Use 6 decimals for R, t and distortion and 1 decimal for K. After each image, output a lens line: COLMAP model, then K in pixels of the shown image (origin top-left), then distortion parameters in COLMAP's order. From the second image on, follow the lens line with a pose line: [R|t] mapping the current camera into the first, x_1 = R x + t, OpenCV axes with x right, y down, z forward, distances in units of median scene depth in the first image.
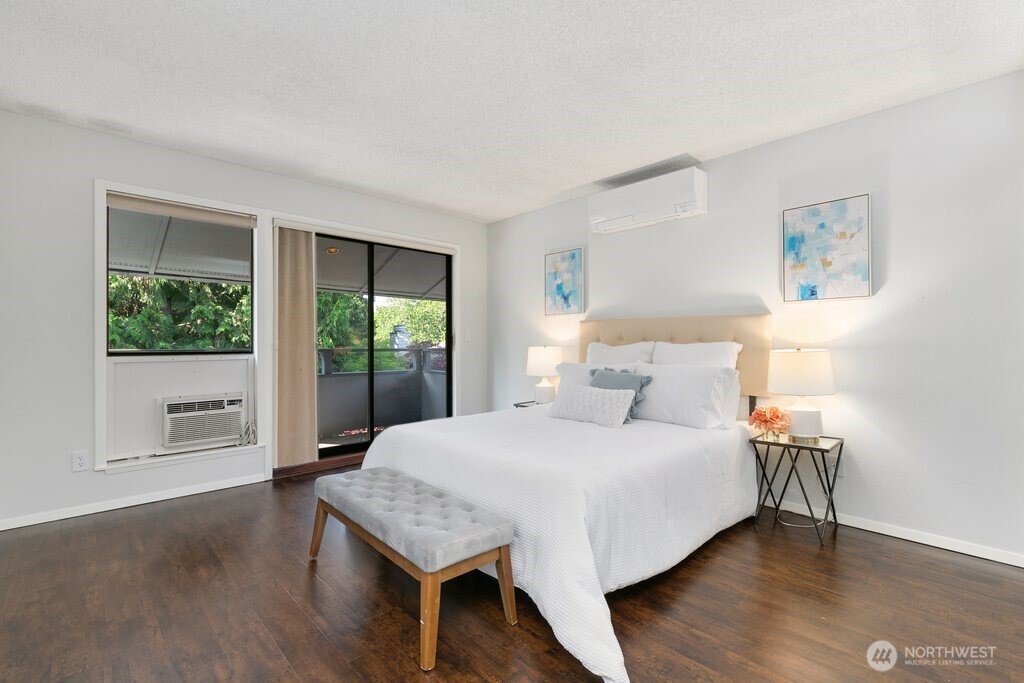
lens RADIAL K [[460.8, 0, 507.4], [0, 460.8, 345.0], [0, 0, 1]] dist [0.008783, -0.000050]
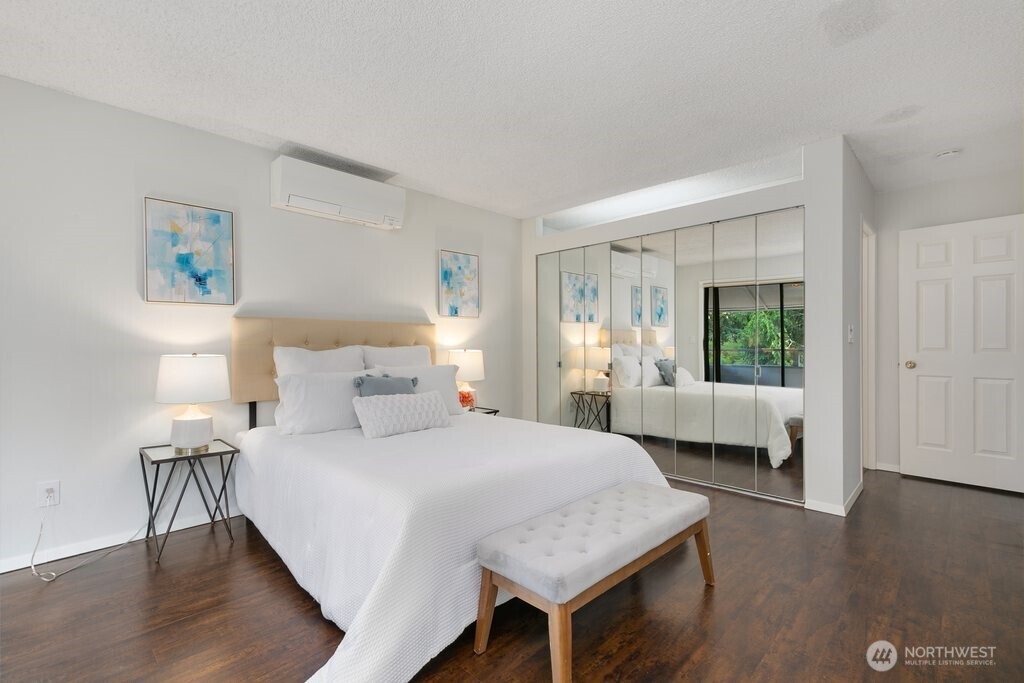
lens RADIAL K [[460.8, 0, 507.4], [0, 460.8, 345.0], [0, 0, 1]] dist [0.008783, -0.000050]
pose [[-0.037800, -0.001551, 0.999284, -0.706310], [0.010840, 0.999939, 0.001962, -0.007851], [-0.999227, 0.010907, -0.037780, 0.779467]]
